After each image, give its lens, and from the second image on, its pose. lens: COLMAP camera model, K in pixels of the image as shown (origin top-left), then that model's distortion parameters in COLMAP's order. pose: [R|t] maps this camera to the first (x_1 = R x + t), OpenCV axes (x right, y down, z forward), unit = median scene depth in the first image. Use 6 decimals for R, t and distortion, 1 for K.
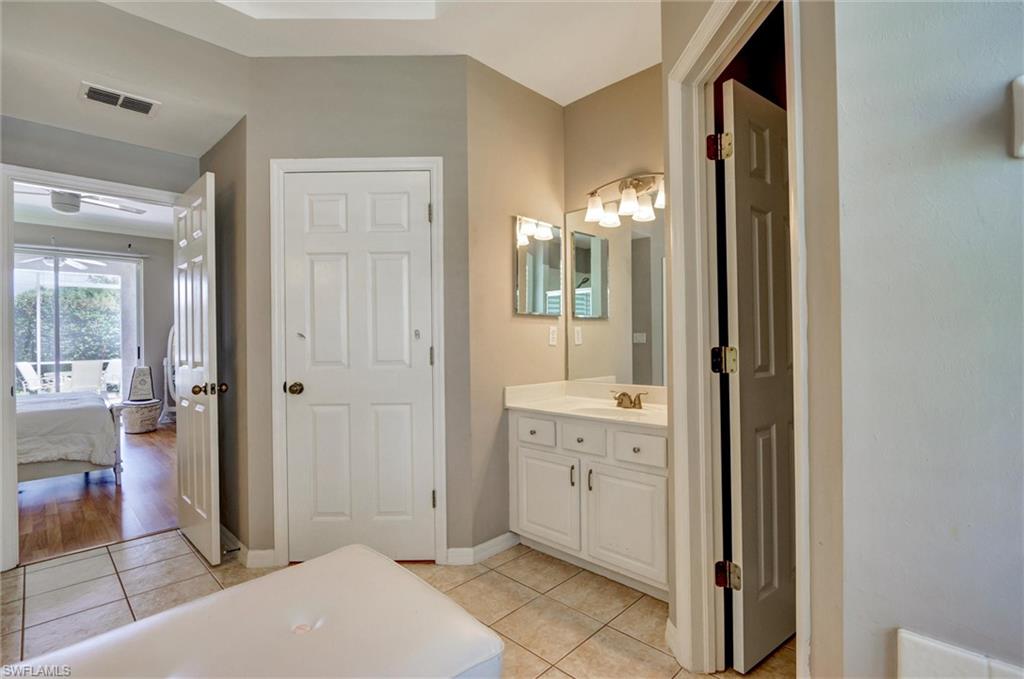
lens RADIAL K [[478.3, 0, 509.7], [0, 478.3, 339.3], [0, 0, 1]] dist [0.000026, -0.000130]
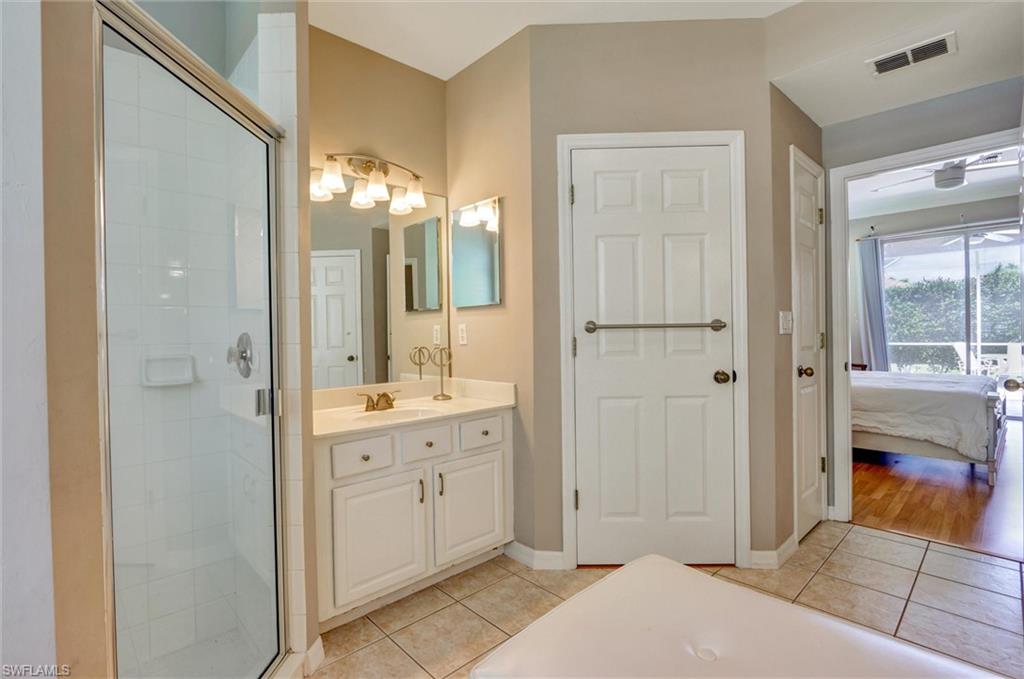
lens RADIAL K [[478.3, 0, 509.7], [0, 478.3, 336.4], [0, 0, 1]] dist [0.000026, -0.000130]
pose [[-0.032984, 0.019277, -0.999270, 0.079272], [0.015242, 0.999707, 0.018782, 0.002104], [0.999340, -0.014612, -0.033268, 0.160765]]
